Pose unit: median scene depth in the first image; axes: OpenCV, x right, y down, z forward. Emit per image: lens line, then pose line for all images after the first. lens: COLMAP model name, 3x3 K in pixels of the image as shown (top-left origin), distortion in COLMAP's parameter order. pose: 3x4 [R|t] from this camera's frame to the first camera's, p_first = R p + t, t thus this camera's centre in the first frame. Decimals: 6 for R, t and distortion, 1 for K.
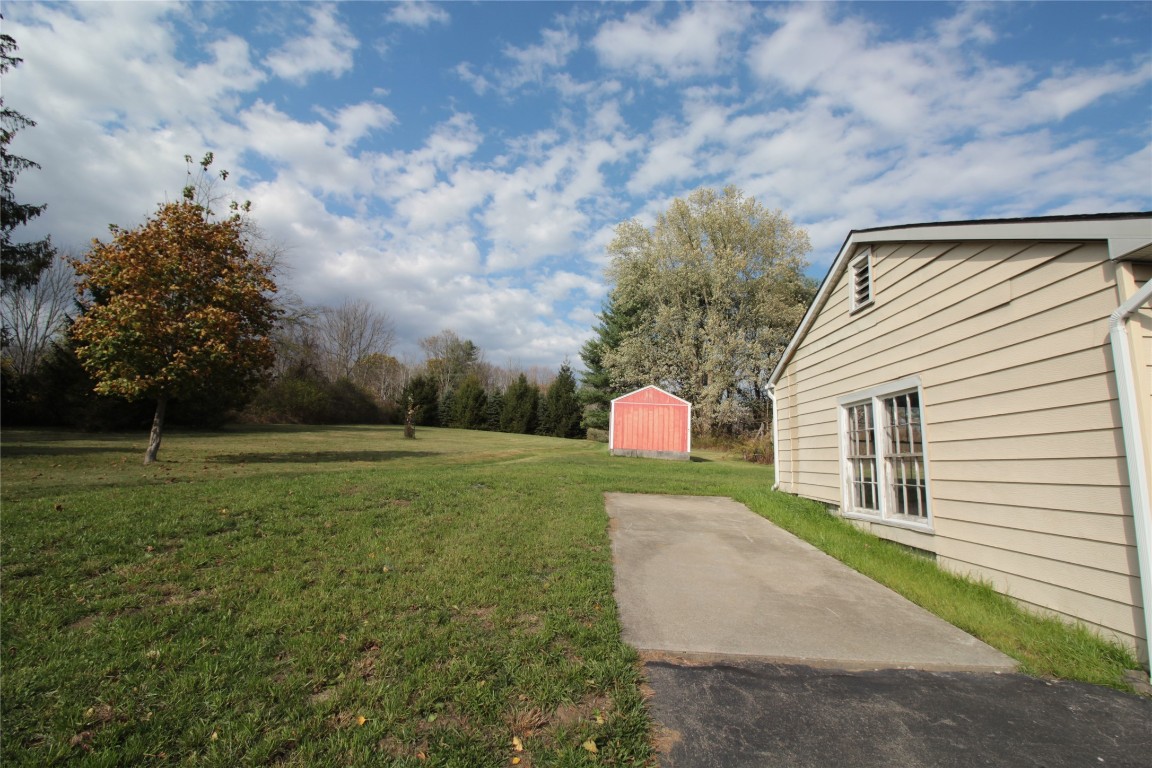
lens RADIAL K [[520.9, 0, 576.0], [0, 520.9, 384.0], [0, 0, 1]] dist [-0.035407, 0.000285]
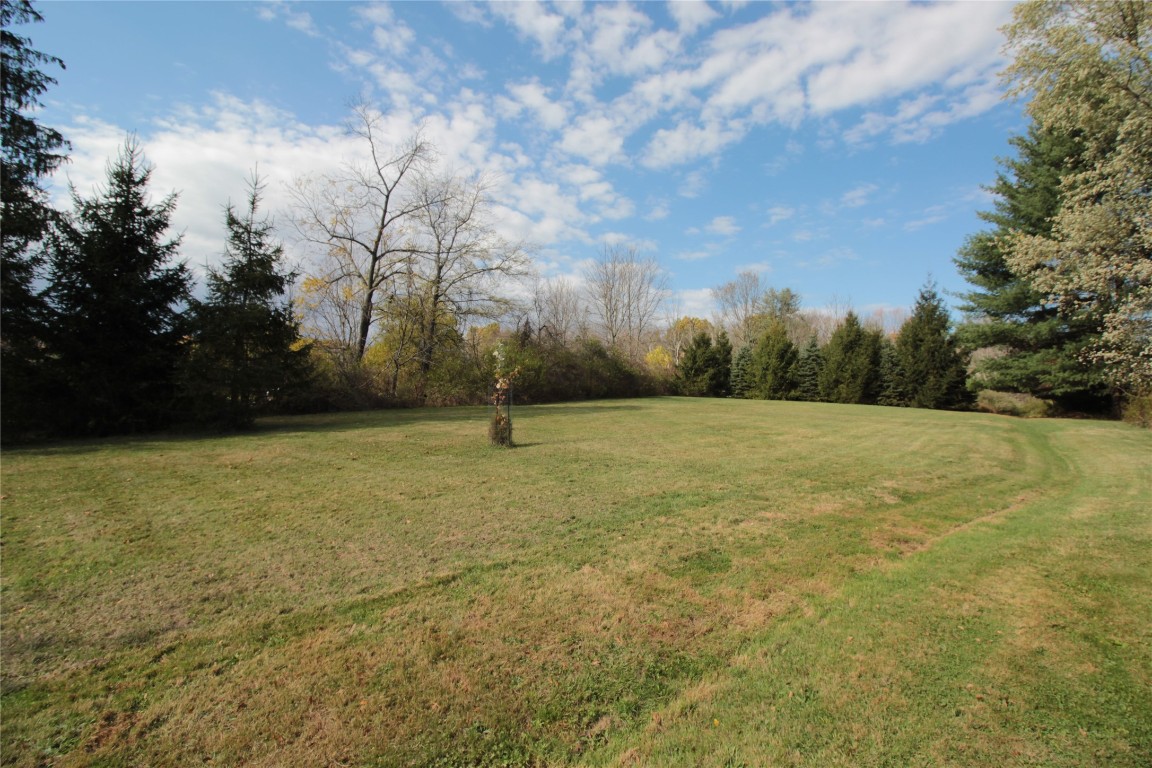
lens RADIAL K [[550.3, 0, 576.0], [0, 550.3, 384.0], [0, 0, 1]] dist [-0.000297, -0.001233]
pose [[0.825457, -0.051273, -0.562132, -0.003865], [0.085556, 0.995725, 0.034813, 0.017399], [0.557944, -0.076831, 0.826315, 0.231603]]
